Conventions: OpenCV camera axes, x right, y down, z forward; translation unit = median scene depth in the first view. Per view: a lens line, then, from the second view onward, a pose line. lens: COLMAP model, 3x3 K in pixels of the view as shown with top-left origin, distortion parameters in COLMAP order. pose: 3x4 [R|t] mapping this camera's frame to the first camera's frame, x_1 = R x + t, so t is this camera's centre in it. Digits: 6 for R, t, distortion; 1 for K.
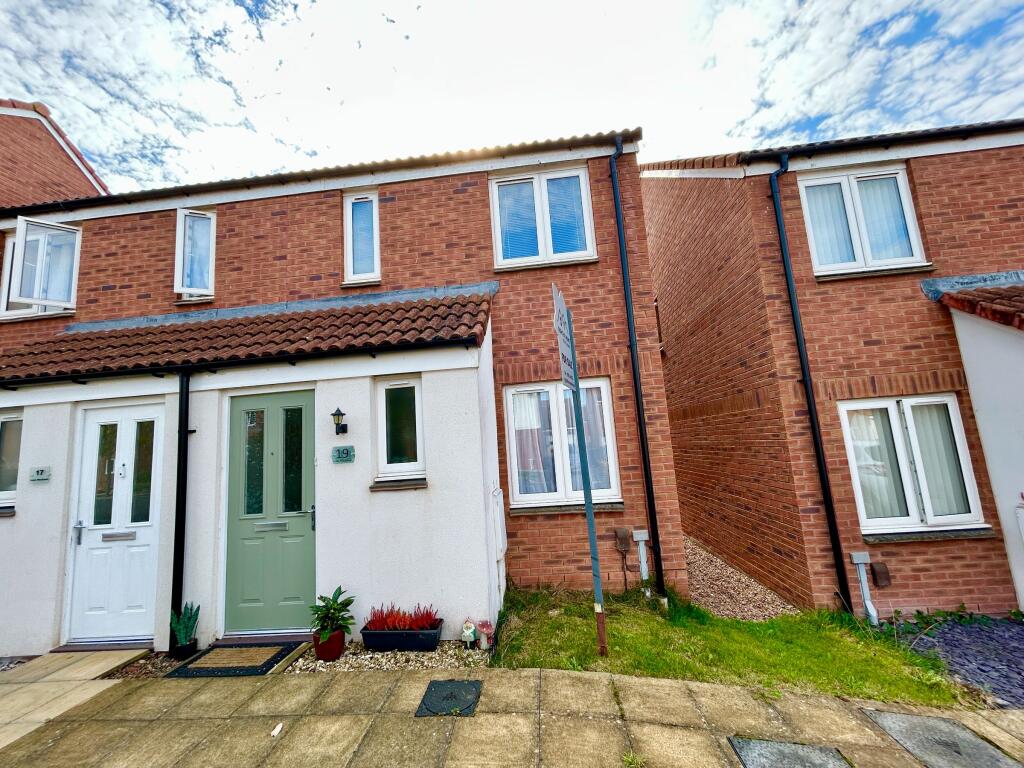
lens RADIAL K [[411.3, 0, 513.3], [0, 411.3, 386.4], [0, 0, 1]] dist [-0.000207, 0.000271]
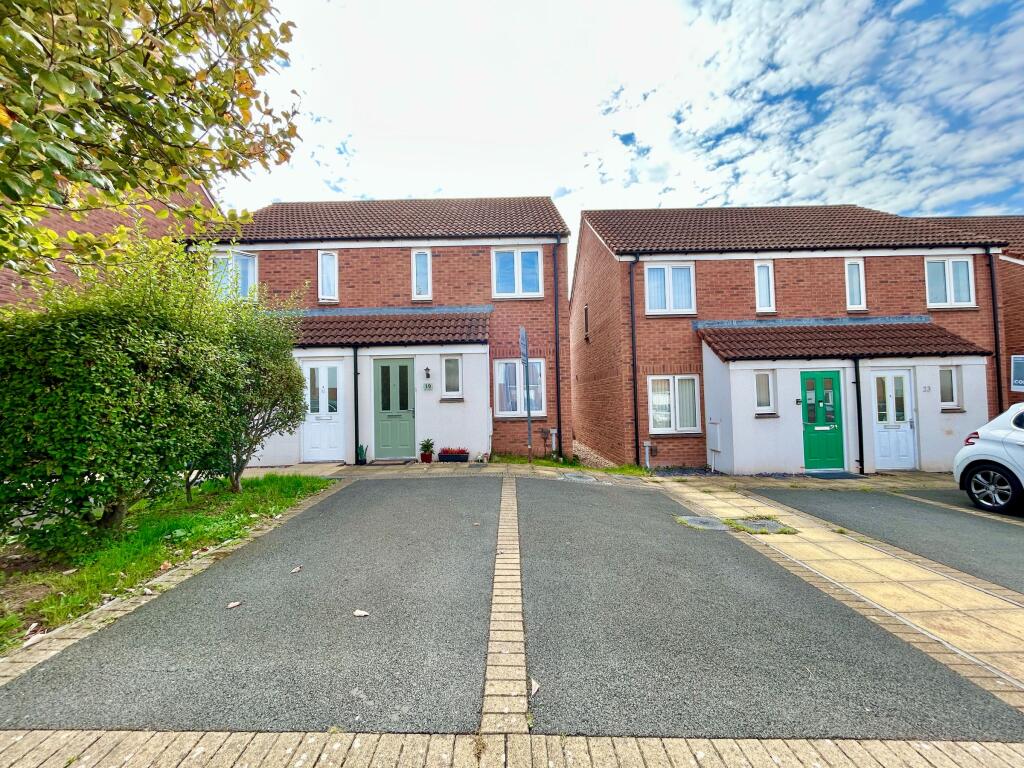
lens RADIAL K [[411.3, 0, 513.3], [0, 411.3, 386.4], [0, 0, 1]] dist [-0.000207, 0.000271]
pose [[0.995314, 0.049644, 0.082979, -0.093956], [-0.058316, 0.992699, 0.105580, -0.090830], [-0.077132, -0.109924, 0.990943, -1.084300]]
